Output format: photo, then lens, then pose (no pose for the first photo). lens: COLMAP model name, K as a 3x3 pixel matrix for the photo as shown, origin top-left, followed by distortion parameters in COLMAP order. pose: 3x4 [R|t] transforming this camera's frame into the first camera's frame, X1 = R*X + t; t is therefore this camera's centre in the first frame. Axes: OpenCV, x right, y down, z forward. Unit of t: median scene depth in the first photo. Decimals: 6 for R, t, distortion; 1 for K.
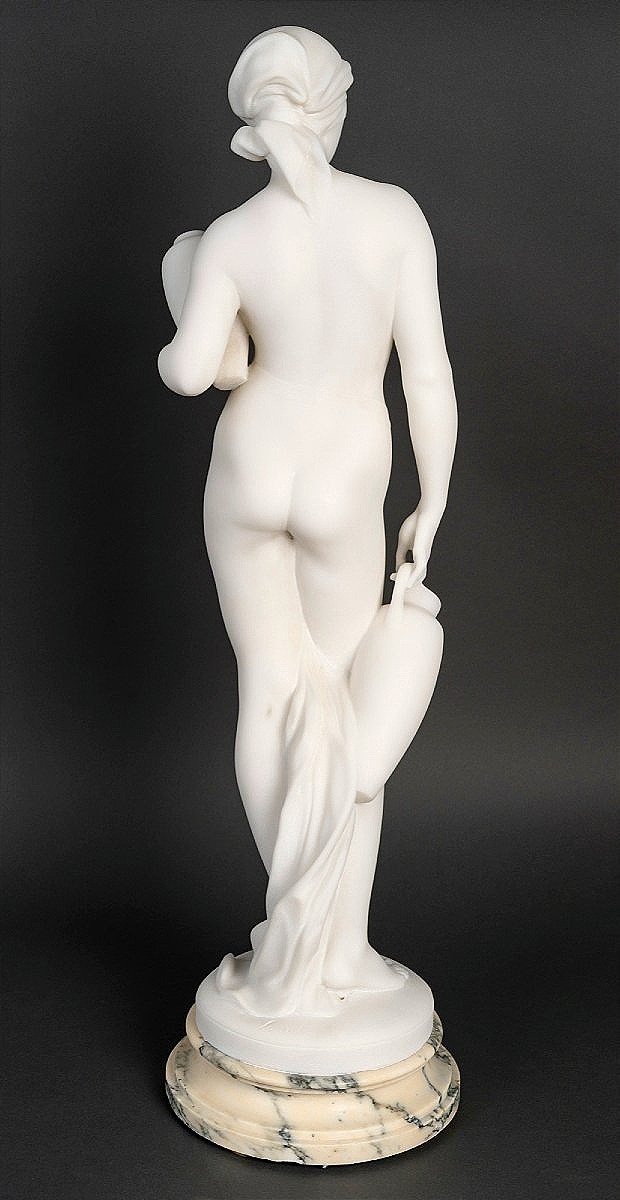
lens RADIAL K [[1202.5, 0, 310.0], [0, 1202.5, 600.0], [0, 0, 1]] dist [-0.001337, -0.003211]
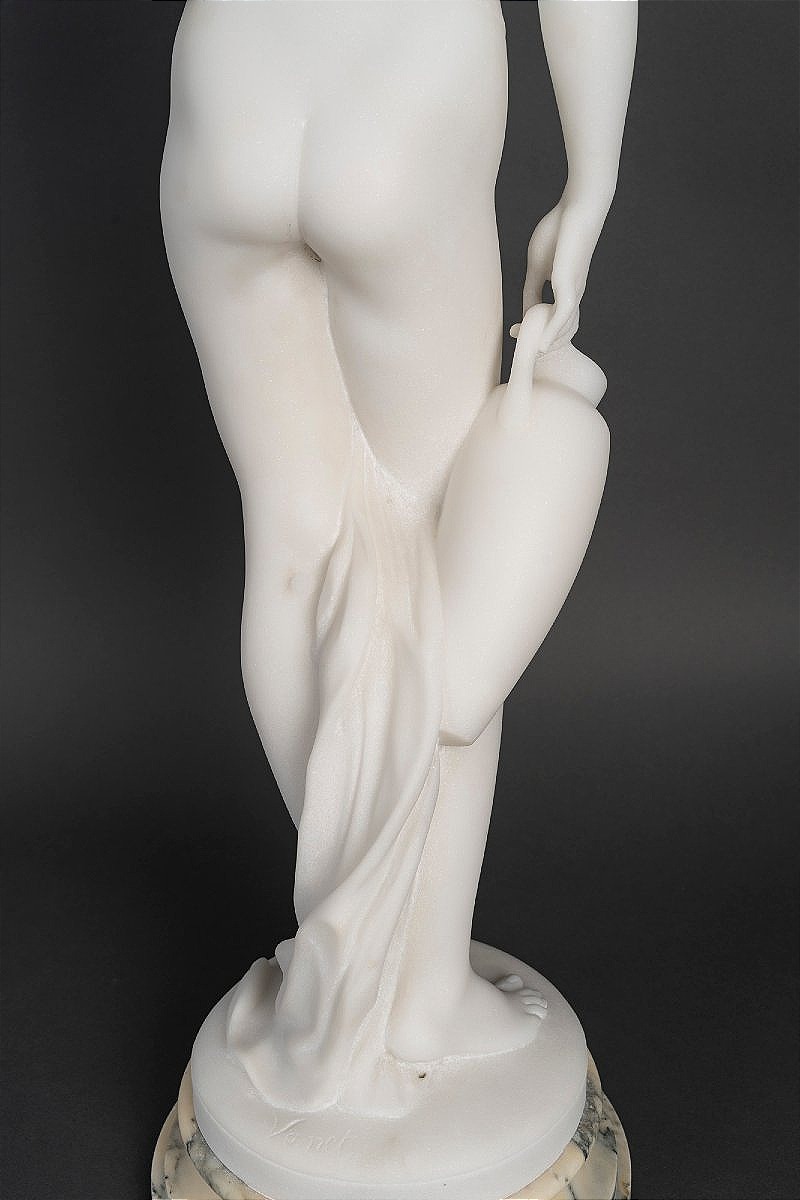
lens RADIAL K [[1272.0, 0, 400.0], [0, 1272.0, 600.0], [0, 0, 1]] dist [0.005038, -0.005436]
pose [[0.996472, -0.005176, -0.083768, 0.065033], [0.018833, 0.986433, 0.163079, 0.005758], [0.081787, -0.164082, 0.983050, 0.415087]]
